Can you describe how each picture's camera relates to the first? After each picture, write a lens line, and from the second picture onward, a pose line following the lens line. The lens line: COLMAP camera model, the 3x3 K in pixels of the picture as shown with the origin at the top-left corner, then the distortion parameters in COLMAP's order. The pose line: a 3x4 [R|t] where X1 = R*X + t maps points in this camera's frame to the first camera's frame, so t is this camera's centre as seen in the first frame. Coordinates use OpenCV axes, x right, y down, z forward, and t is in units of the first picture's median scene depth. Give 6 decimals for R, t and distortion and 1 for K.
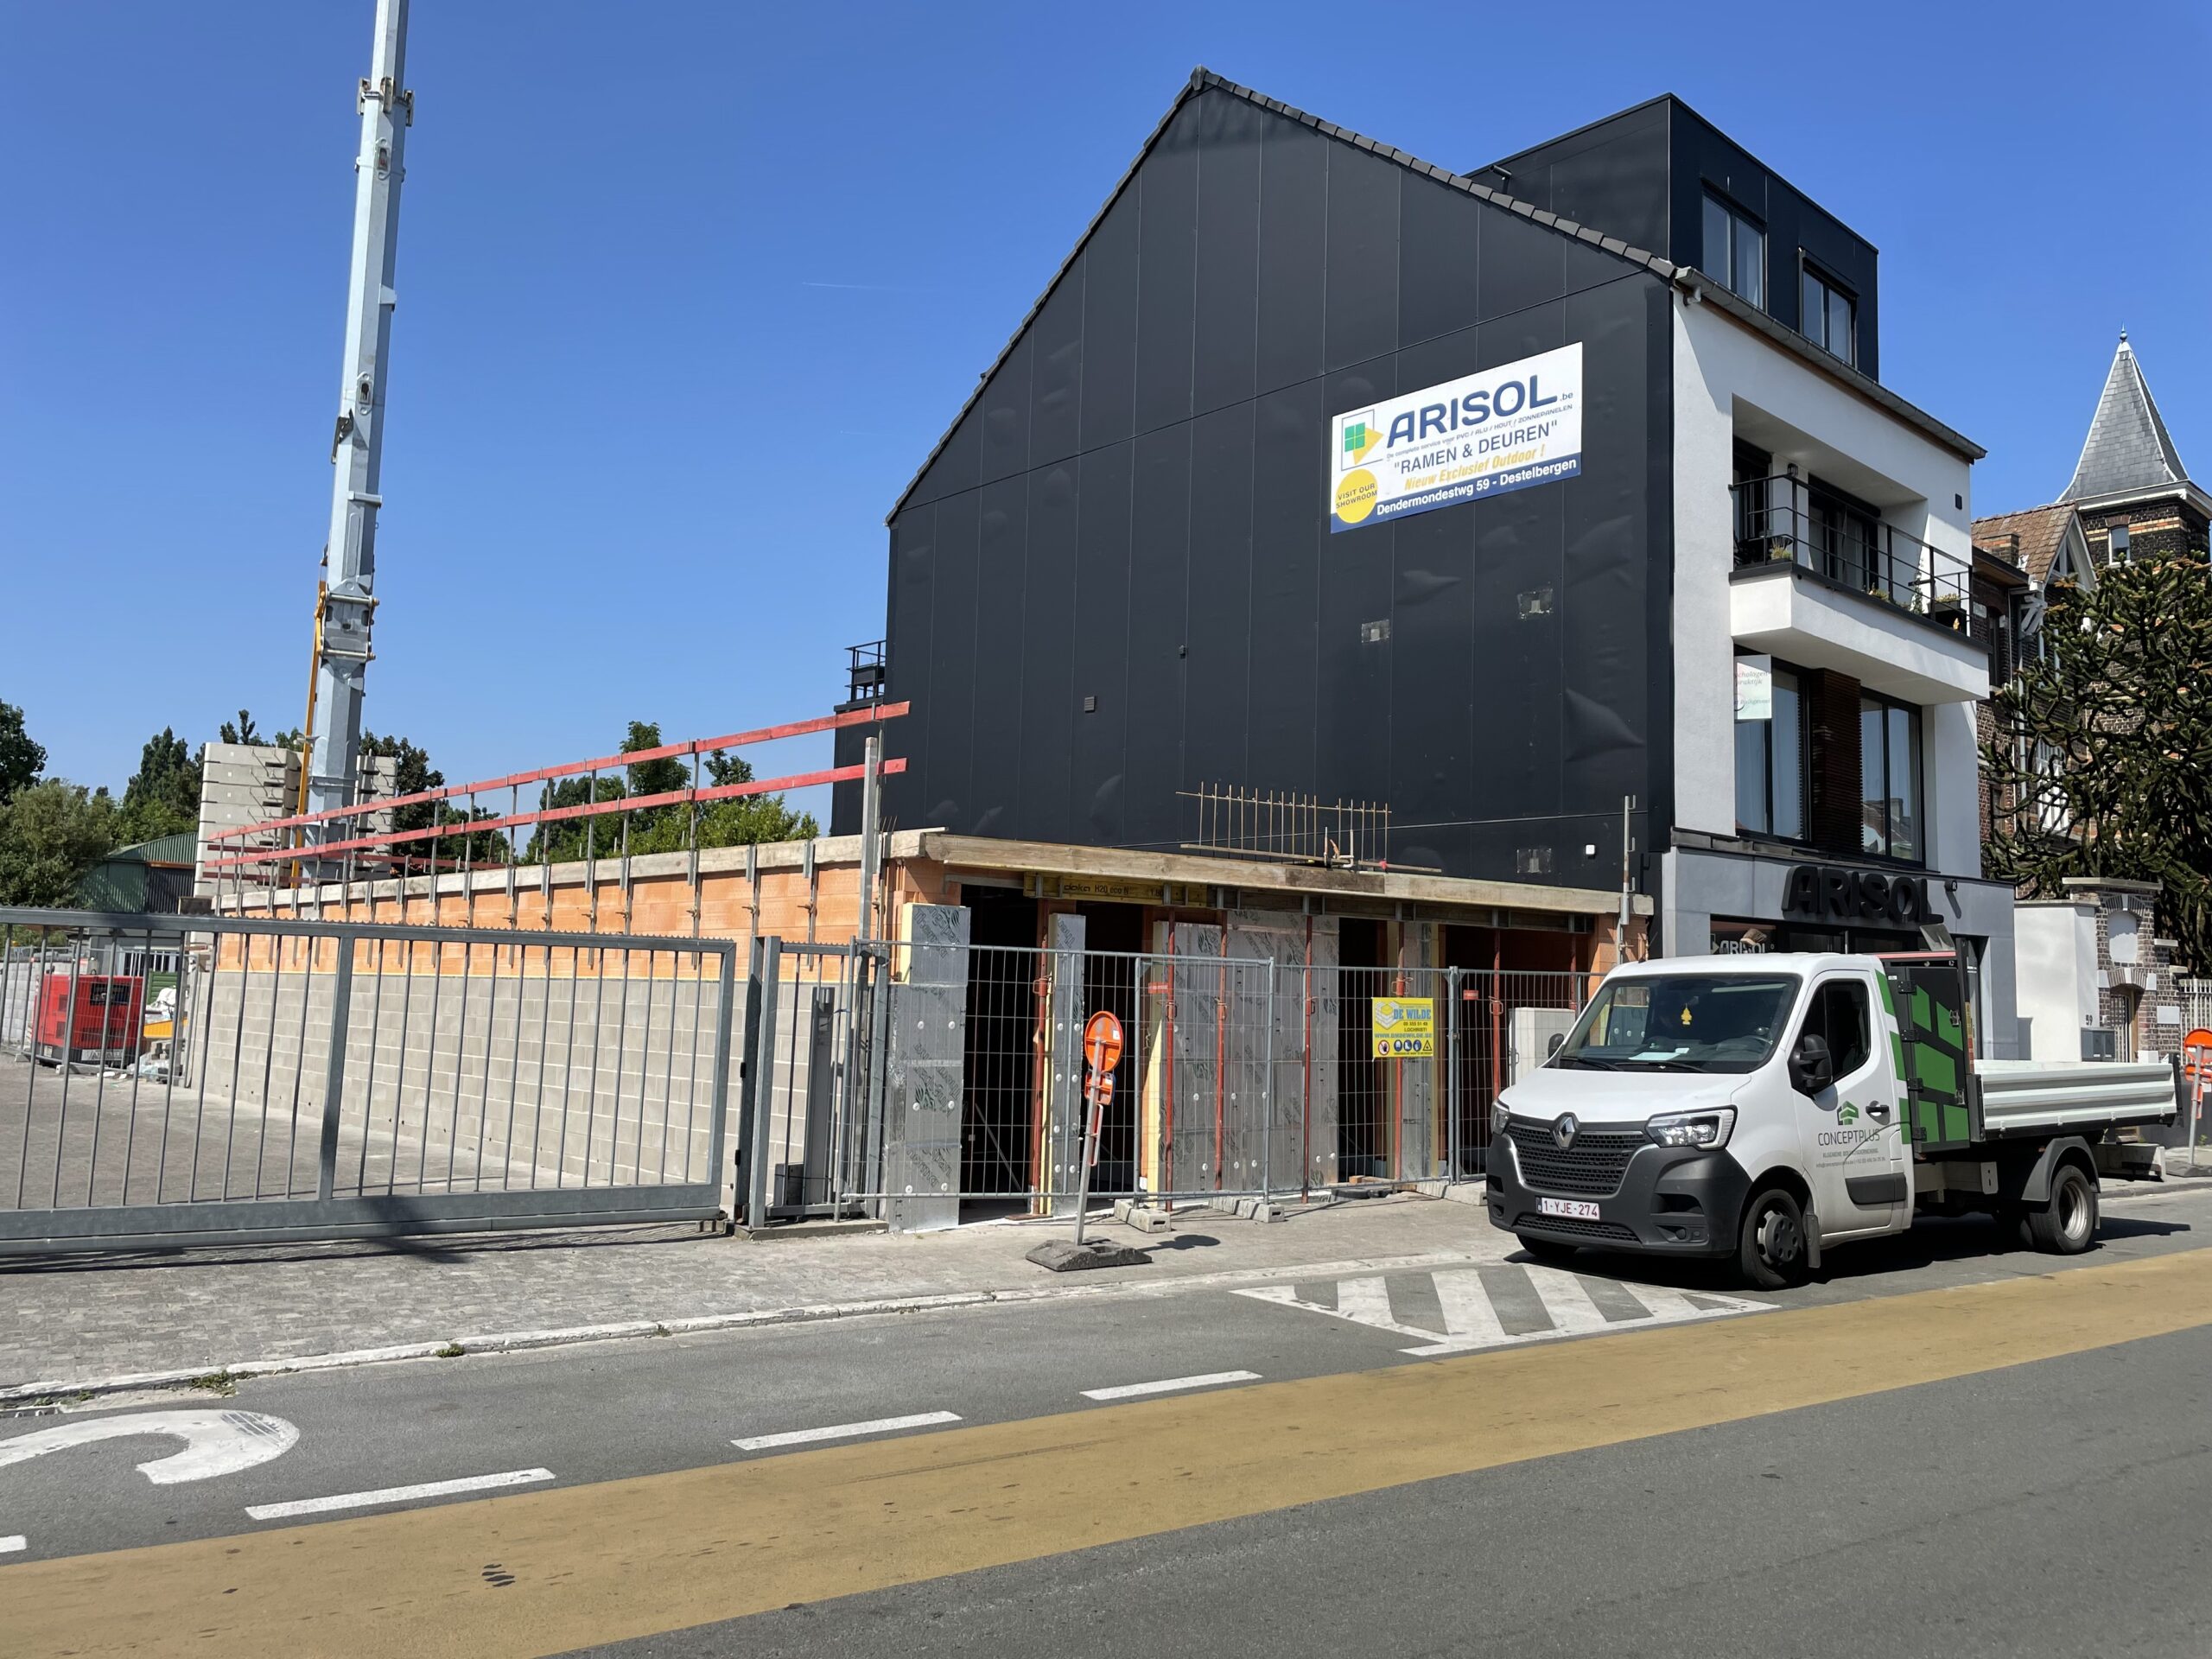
lens RADIAL K [[1661.0, 0, 1118.9], [0, 1661.0, 810.4], [0, 0, 1]] dist [0.074879, -0.079743]
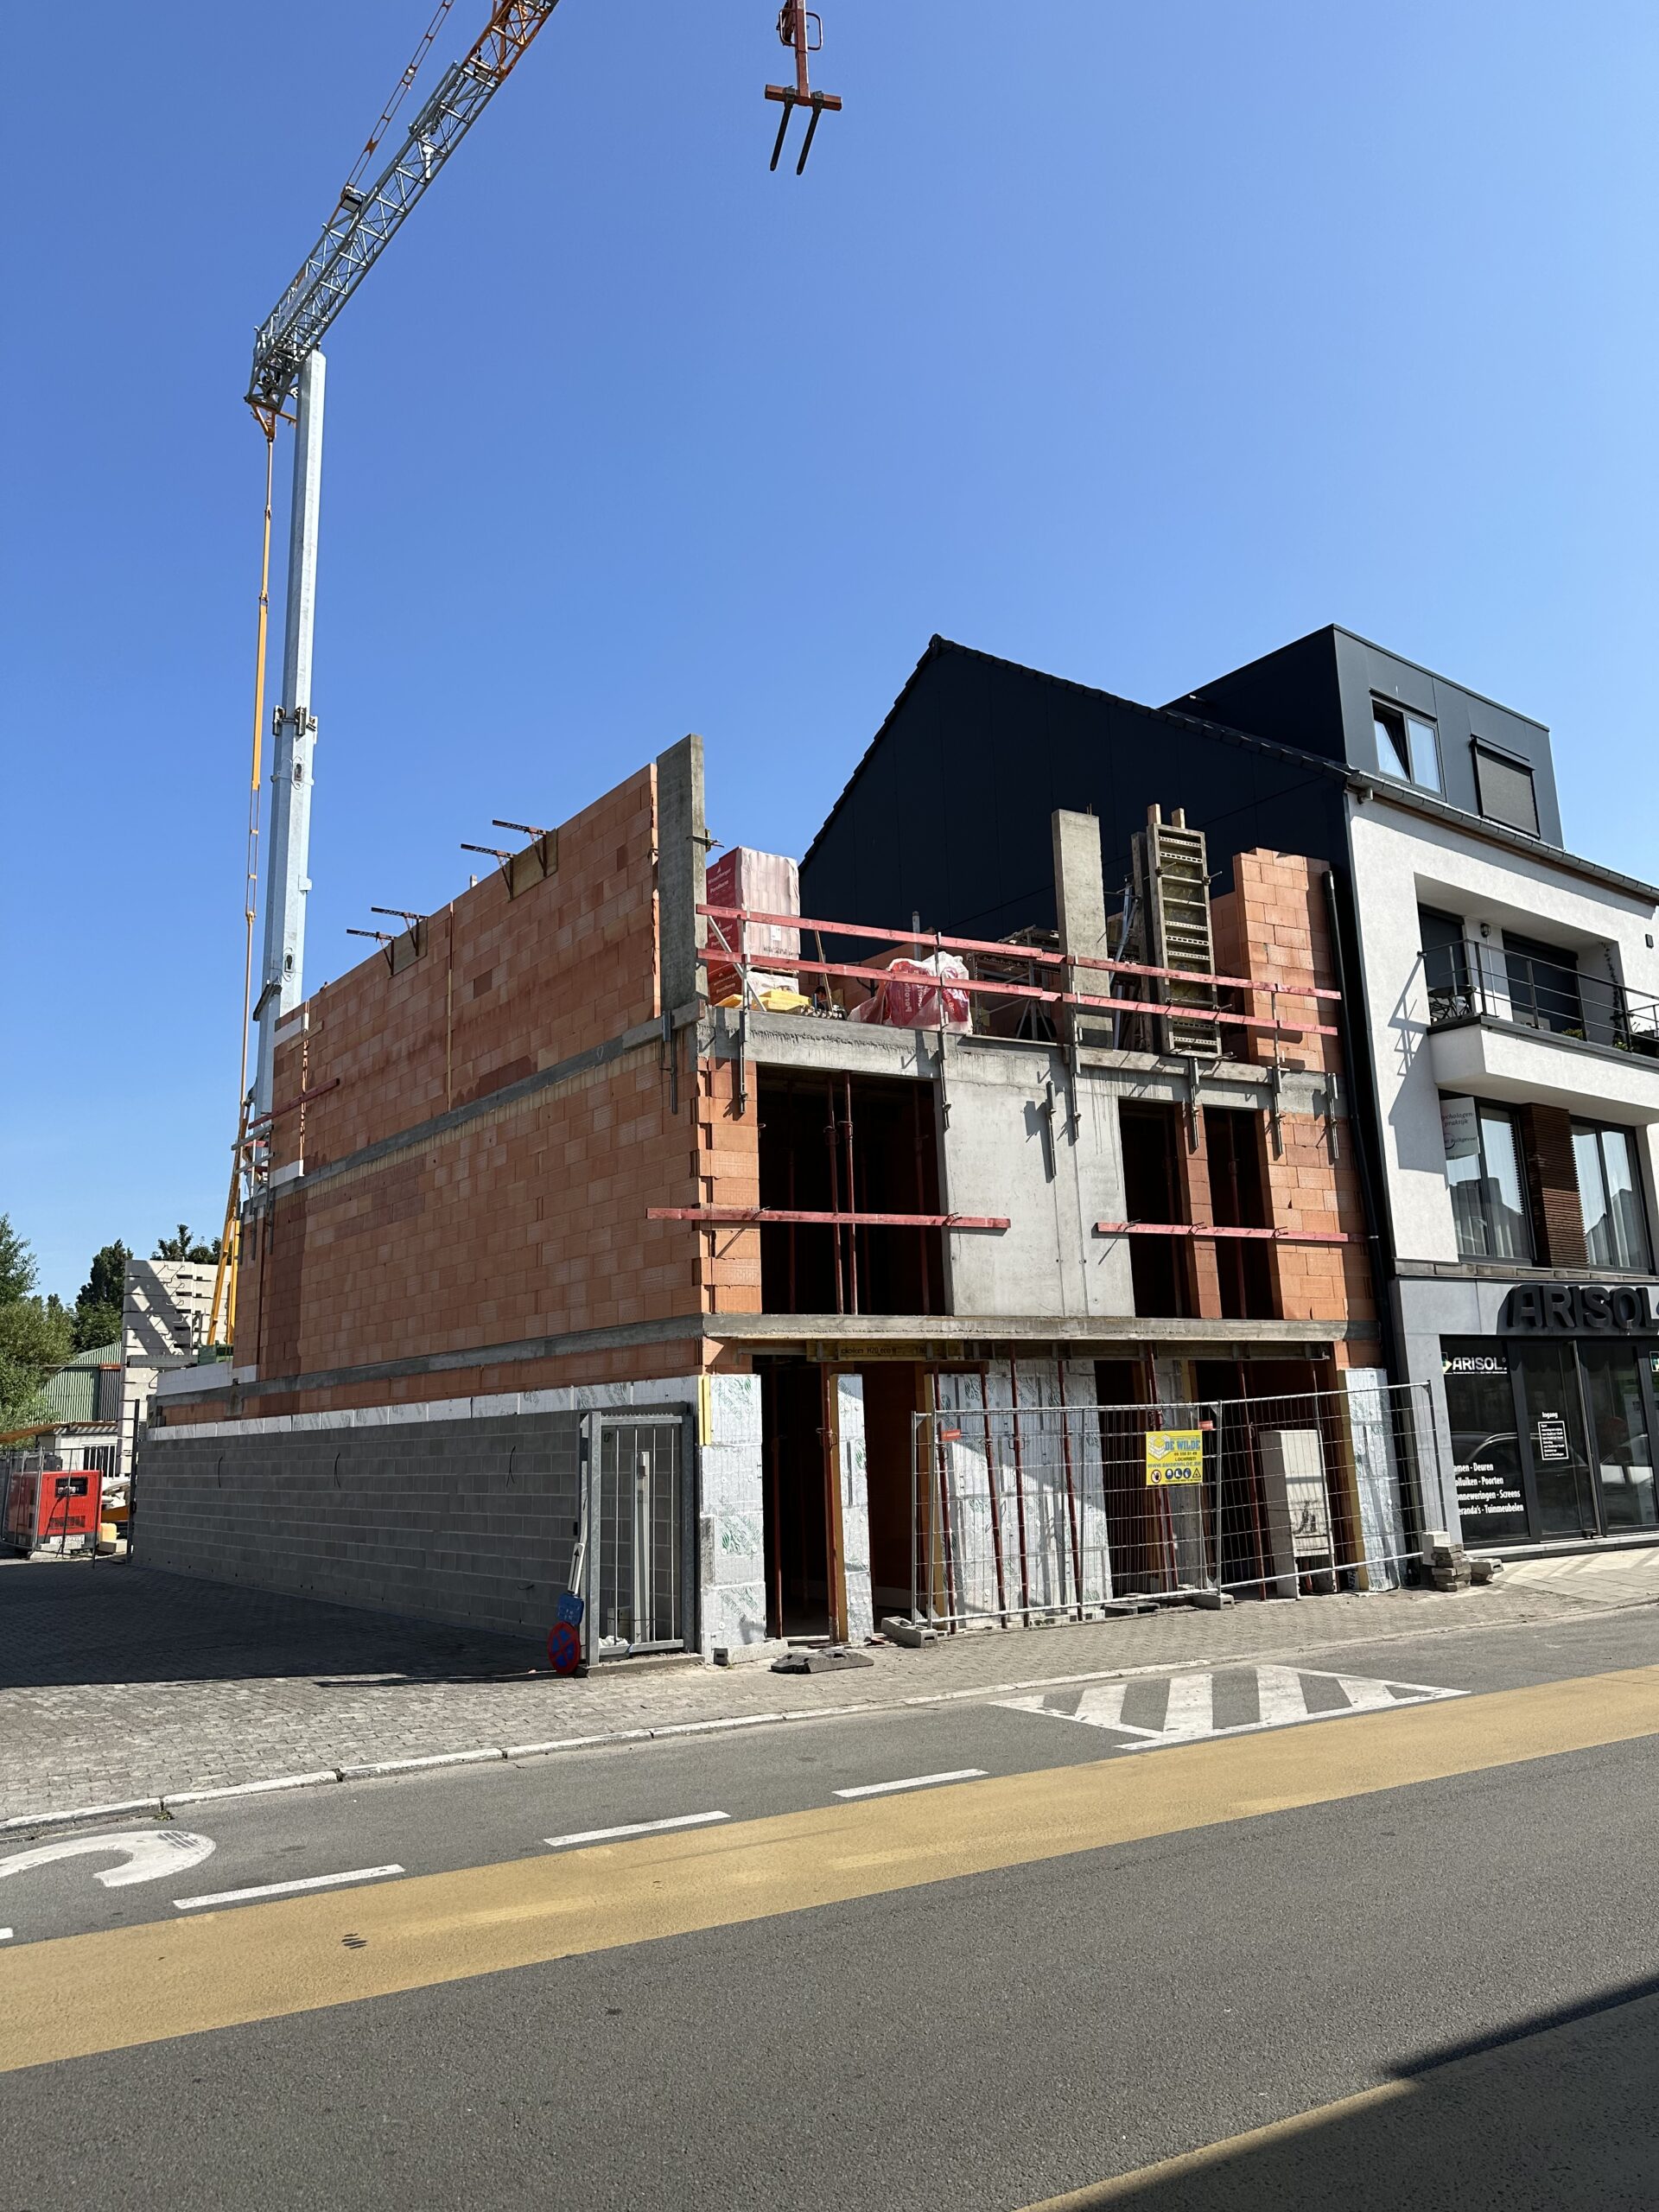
lens RADIAL K [[1536.0, 0, 821.4], [0, 1536.0, 1093.6], [0, 0, 1]] dist [0.053338, -0.043110]
pose [[0.993615, -0.078859, -0.080691, 0.048070], [0.069833, 0.991570, -0.109143, -0.014881], [0.088618, 0.102811, 0.990746, -0.080467]]
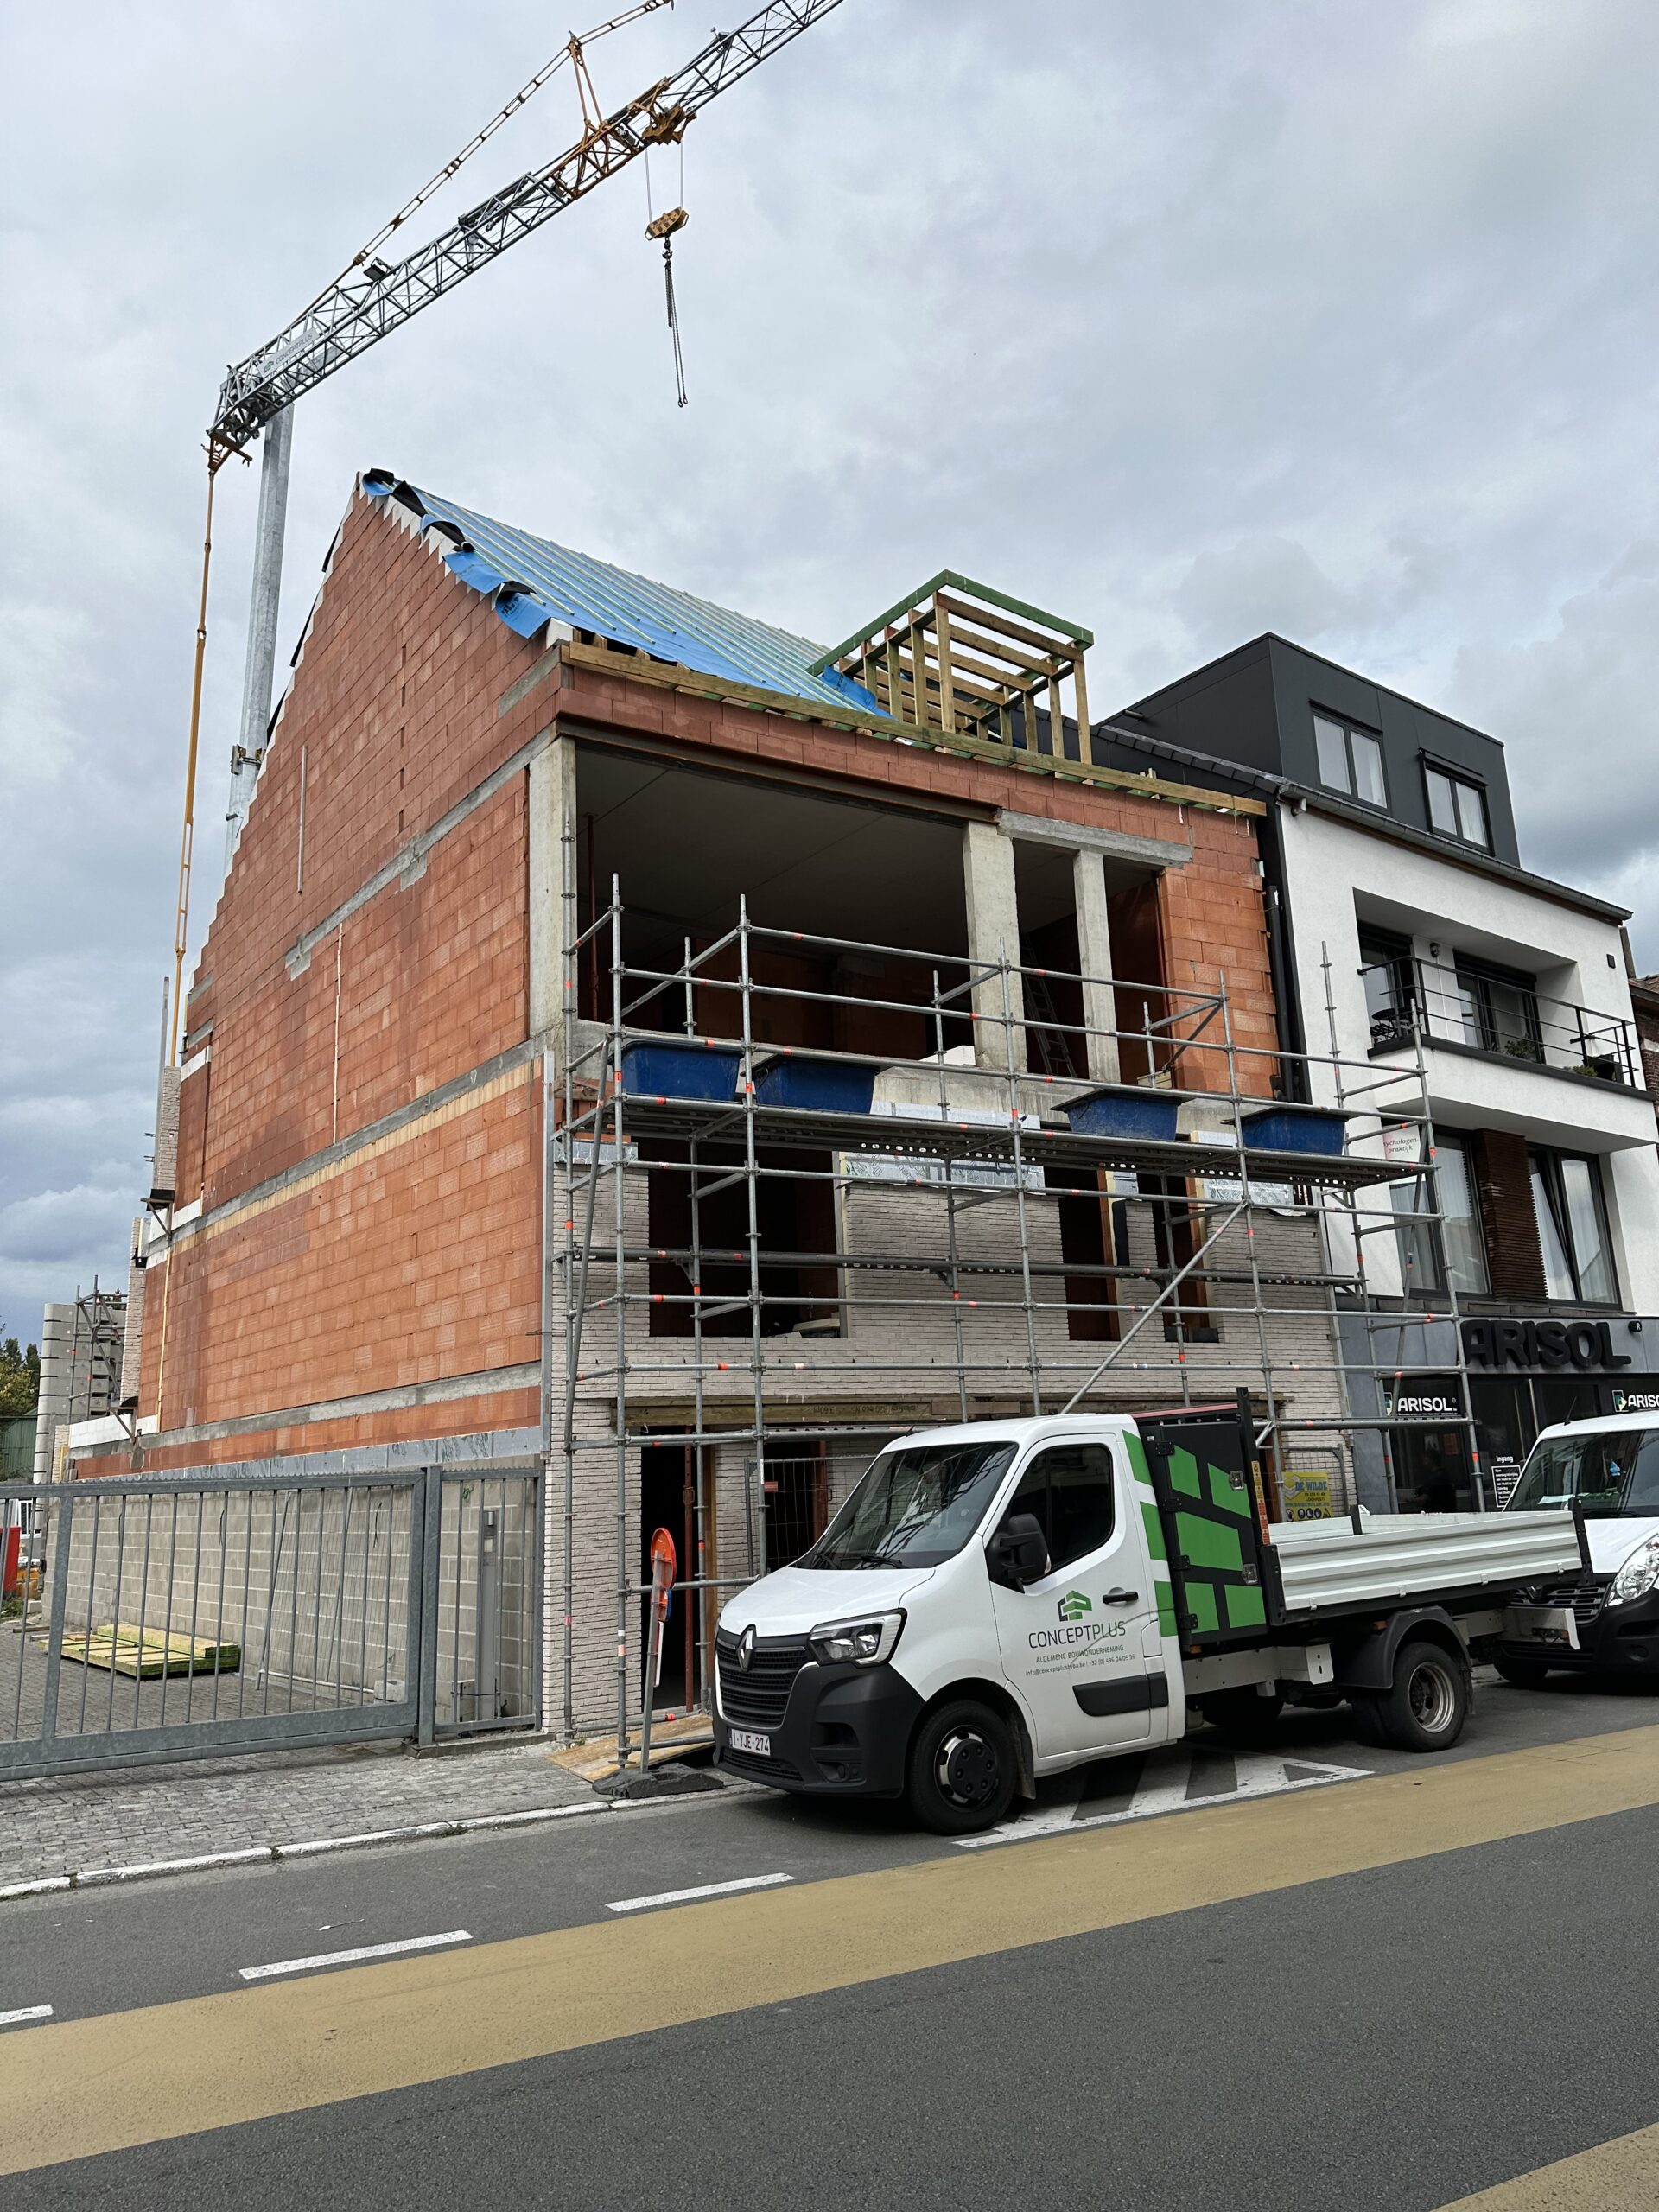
lens RADIAL K [[1536.0, 0, 816.5], [0, 1536.0, 1099.9], [0, 0, 1]] dist [0.053338, -0.043110]
pose [[0.992630, -0.088868, -0.082390, 0.113447], [0.077118, 0.987674, -0.136211, -0.002606], [0.093480, 0.128853, 0.987248, -0.005527]]
